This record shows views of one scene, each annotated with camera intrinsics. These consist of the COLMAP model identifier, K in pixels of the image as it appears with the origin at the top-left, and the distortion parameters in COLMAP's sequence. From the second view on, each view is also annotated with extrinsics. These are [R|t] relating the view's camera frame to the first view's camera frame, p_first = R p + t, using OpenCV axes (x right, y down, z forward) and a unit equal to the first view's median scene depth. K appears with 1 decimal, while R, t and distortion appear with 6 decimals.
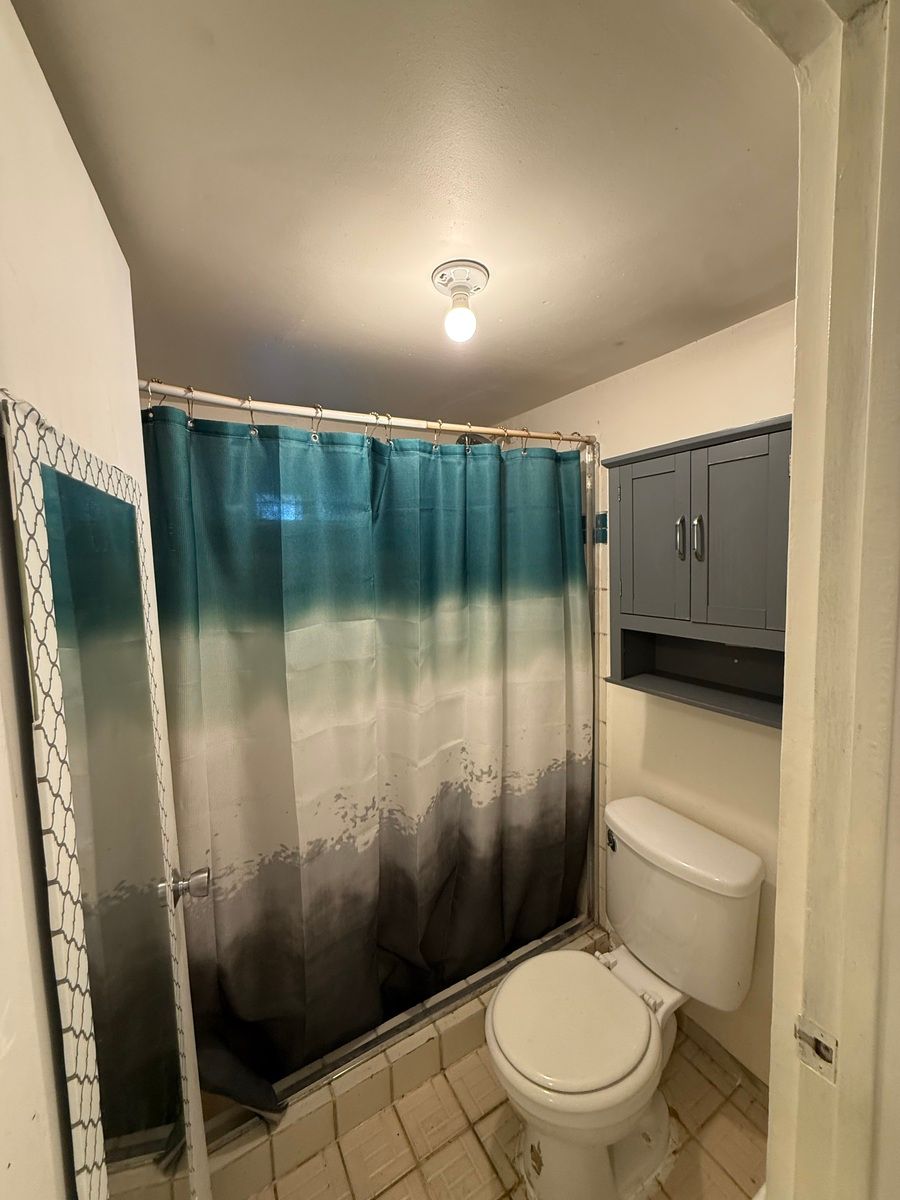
lens RADIAL K [[477.6, 0, 451.4], [0, 477.6, 595.3], [0, 0, 1]] dist [-0.001781, 0.000275]
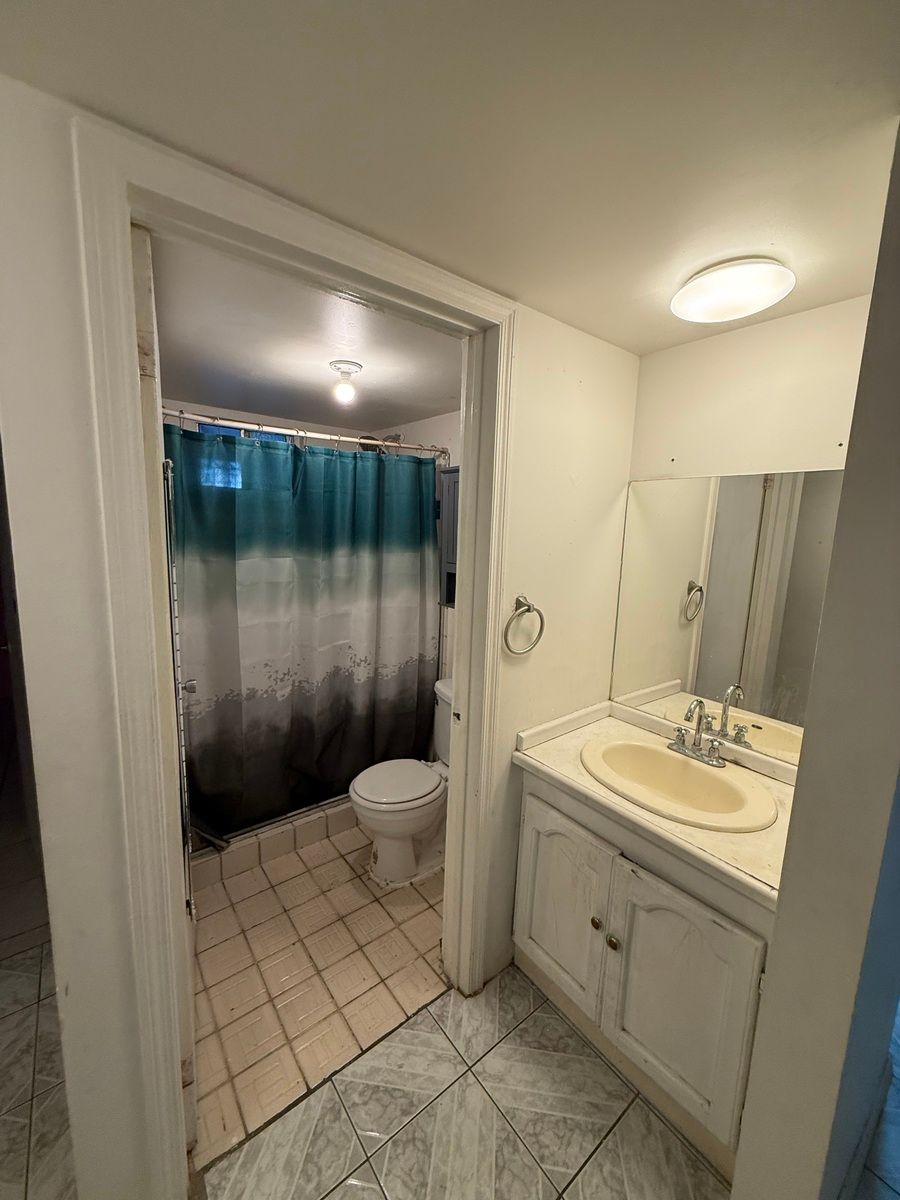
lens RADIAL K [[477.6, 0, 451.4], [0, 477.6, 595.3], [0, 0, 1]] dist [-0.001781, 0.000275]
pose [[0.988212, 0.039654, 0.147866, 0.123786], [-0.048934, 0.997019, 0.059661, 0.048443], [-0.145059, -0.066193, 0.987206, -0.617676]]
